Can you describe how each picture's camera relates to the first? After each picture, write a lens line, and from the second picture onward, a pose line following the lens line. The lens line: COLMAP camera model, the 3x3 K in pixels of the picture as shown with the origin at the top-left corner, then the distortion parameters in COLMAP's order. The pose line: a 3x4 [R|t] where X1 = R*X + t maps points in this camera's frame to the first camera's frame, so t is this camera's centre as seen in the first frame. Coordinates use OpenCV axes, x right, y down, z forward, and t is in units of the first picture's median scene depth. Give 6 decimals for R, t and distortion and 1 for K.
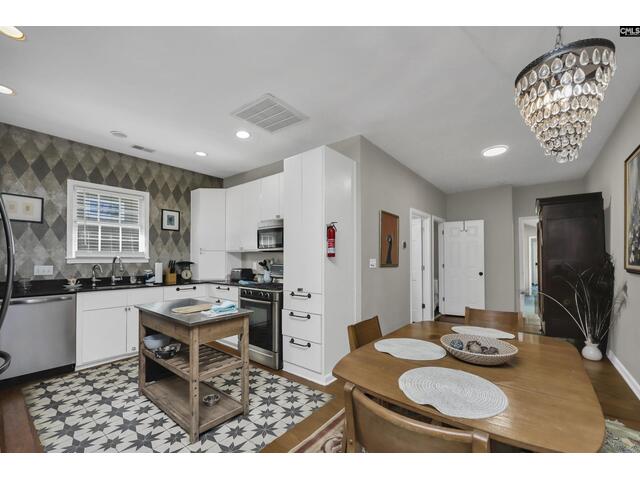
lens RADIAL K [[272.4, 0, 316.4], [0, 272.4, 255.1], [0, 0, 1]] dist [0.001765, -0.000593]
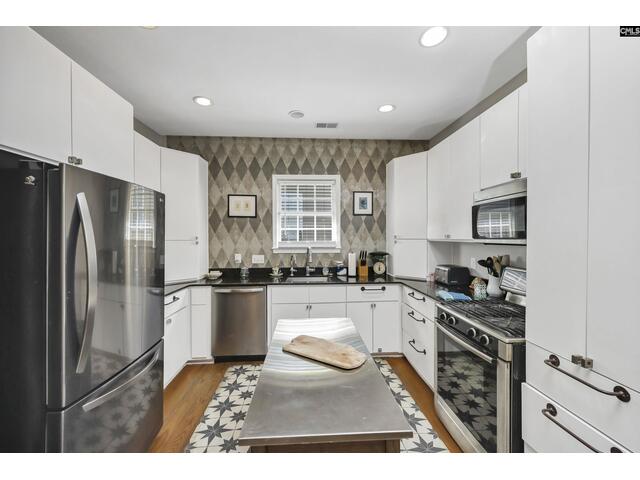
lens RADIAL K [[272.4, 0, 307.3], [0, 272.4, 241.0], [0, 0, 1]] dist [0.001765, -0.000593]
pose [[0.674557, 0.001491, -0.738221, -0.027400], [0.014391, 0.999781, 0.015170, -0.030089], [0.738082, -0.020856, 0.674388, 0.347839]]
